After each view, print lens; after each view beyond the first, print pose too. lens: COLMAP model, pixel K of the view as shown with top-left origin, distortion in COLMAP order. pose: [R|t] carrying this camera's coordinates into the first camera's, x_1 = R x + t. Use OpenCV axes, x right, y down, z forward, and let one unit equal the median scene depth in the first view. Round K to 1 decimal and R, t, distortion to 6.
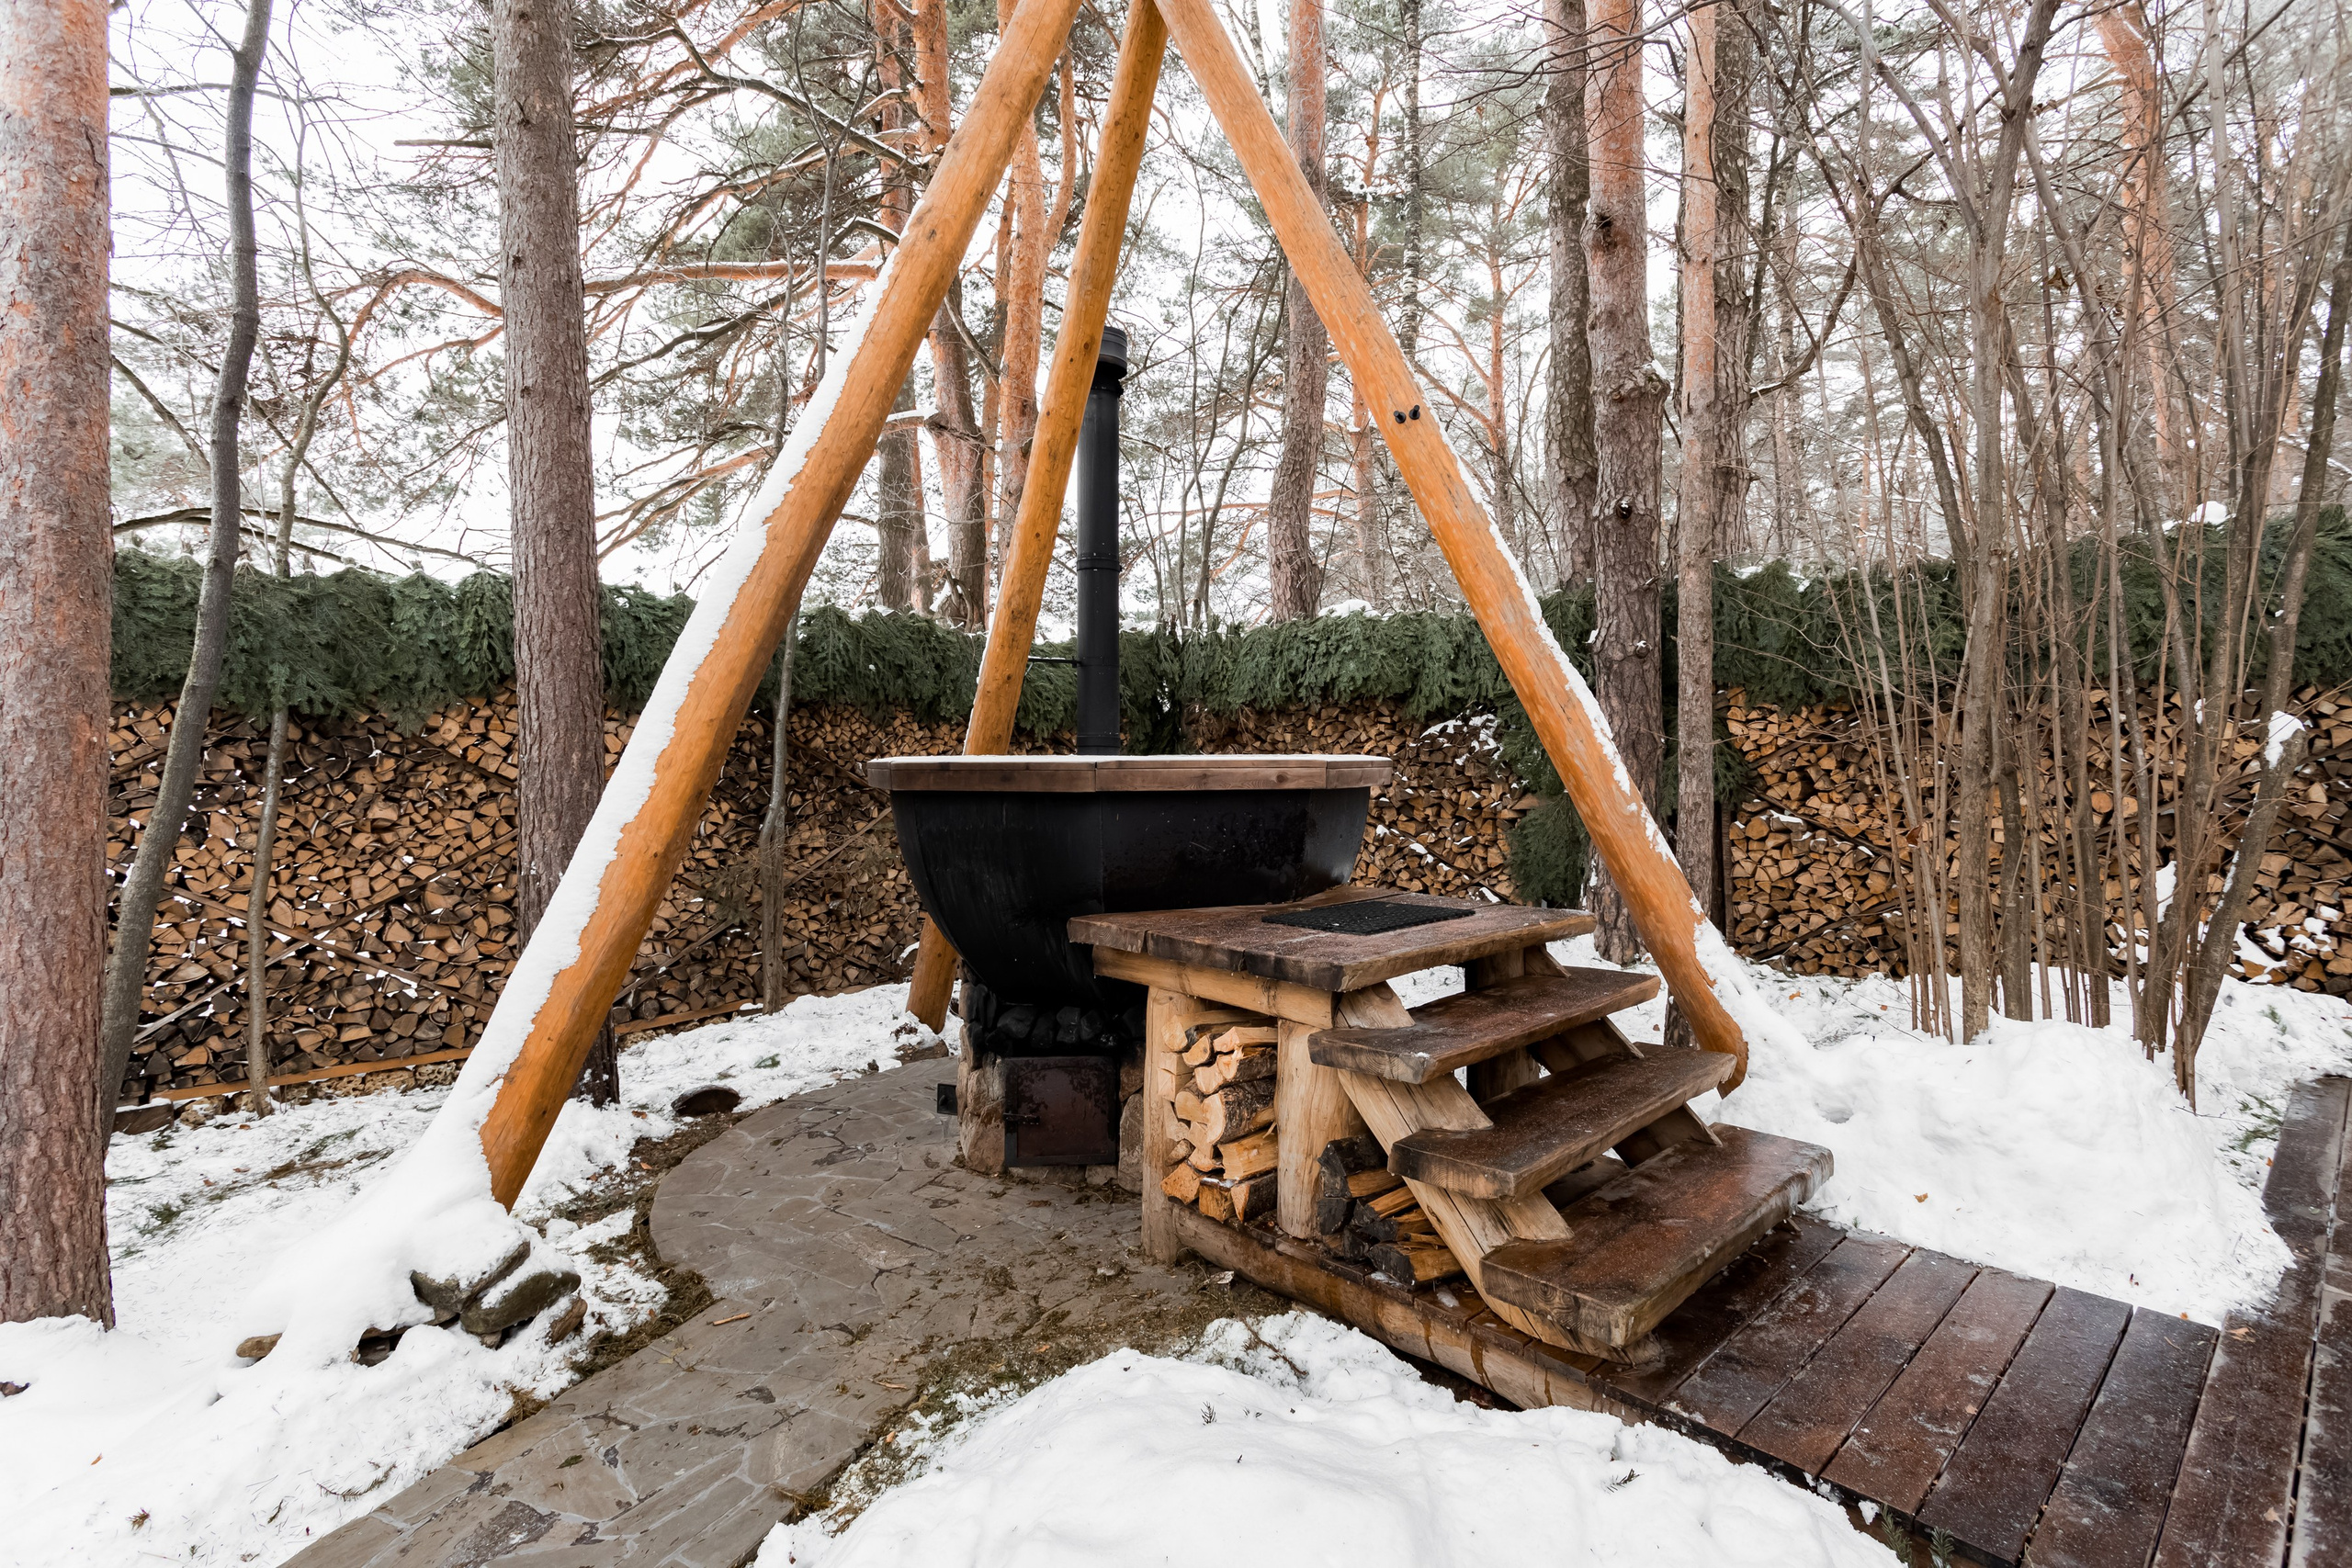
lens RADIAL K [[1124.9, 0, 1242.6], [0, 1124.9, 731.8], [0, 0, 1]] dist [0.003763, 0.001327]
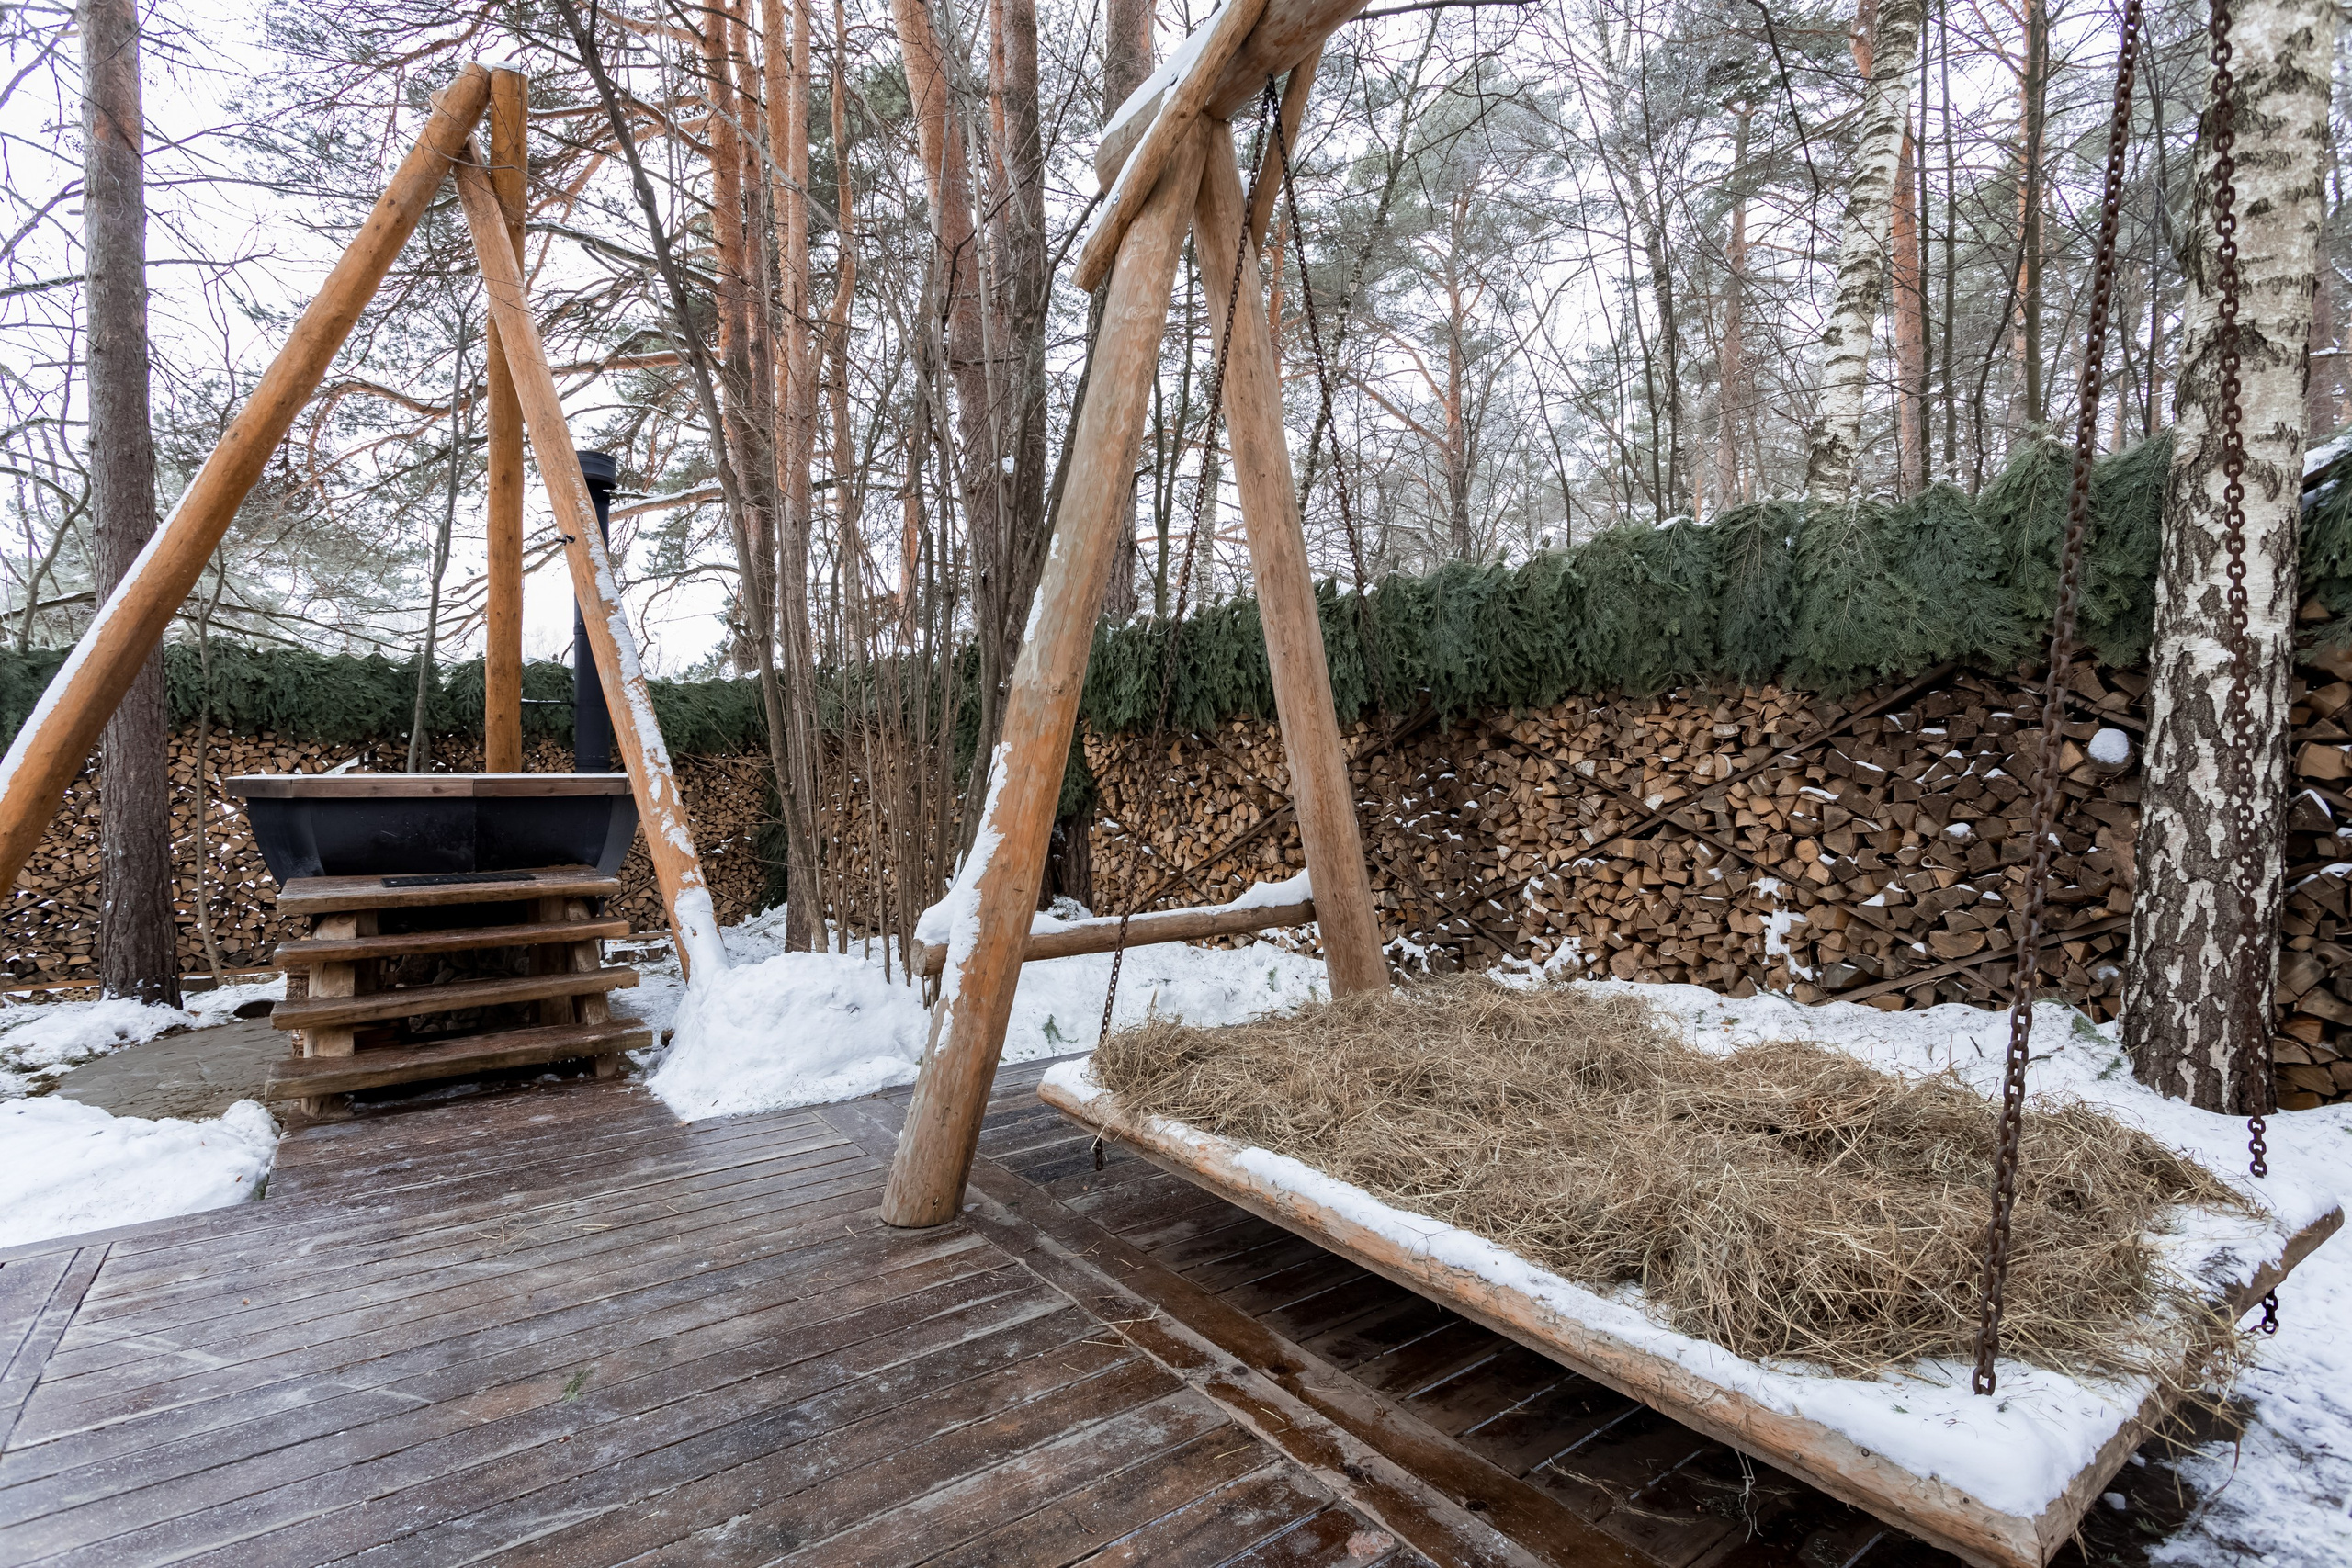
lens RADIAL K [[1101.8, 0, 1178.8], [0, 1101.8, 778.6], [0, 0, 1]] dist [0.003689, 0.000563]
pose [[0.990173, 0.002144, -0.139828, 0.944623], [0.001867, 0.999591, 0.028550, -0.010760], [0.139832, -0.028530, 0.989764, -0.256133]]
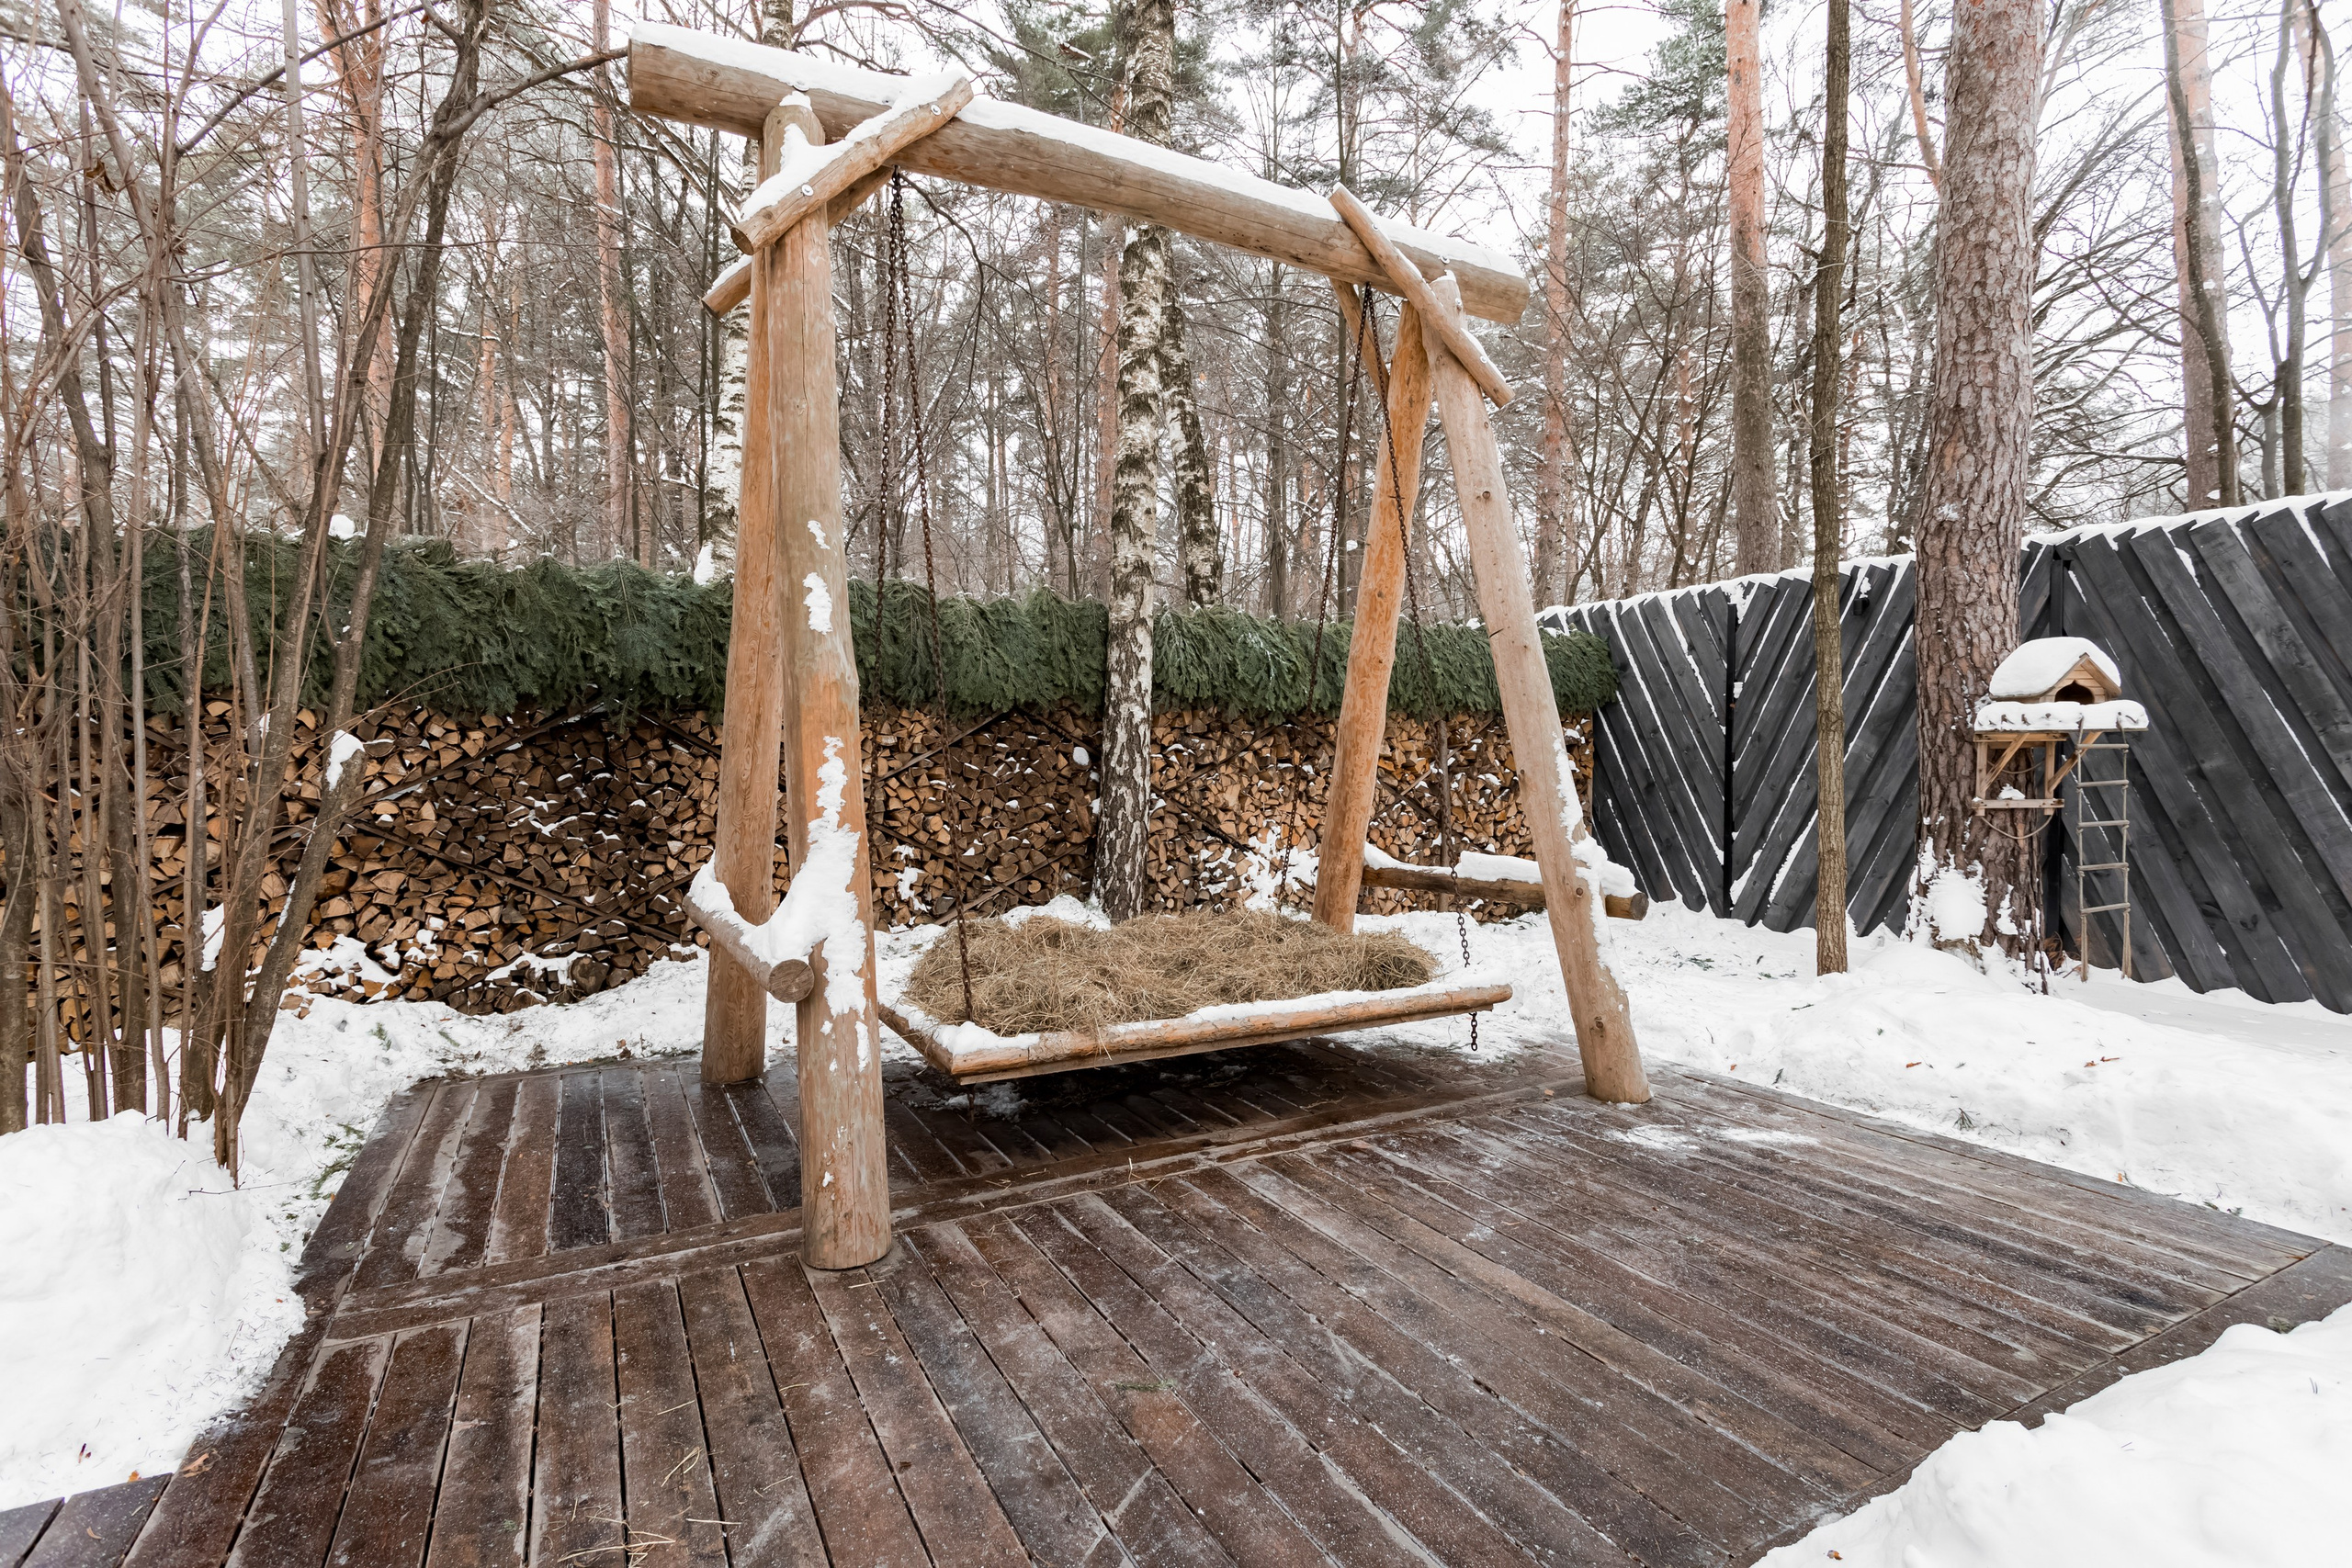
lens RADIAL K [[1119.0, 0, 1171.8], [0, 1119.0, 755.9], [0, 0, 1]] dist [0.004196, 0.000233]
pose [[0.282023, 0.013294, 0.959315, 0.138968], [-0.017451, 0.999810, -0.008725, -0.000384], [-0.959249, -0.014281, 0.282202, 0.038107]]
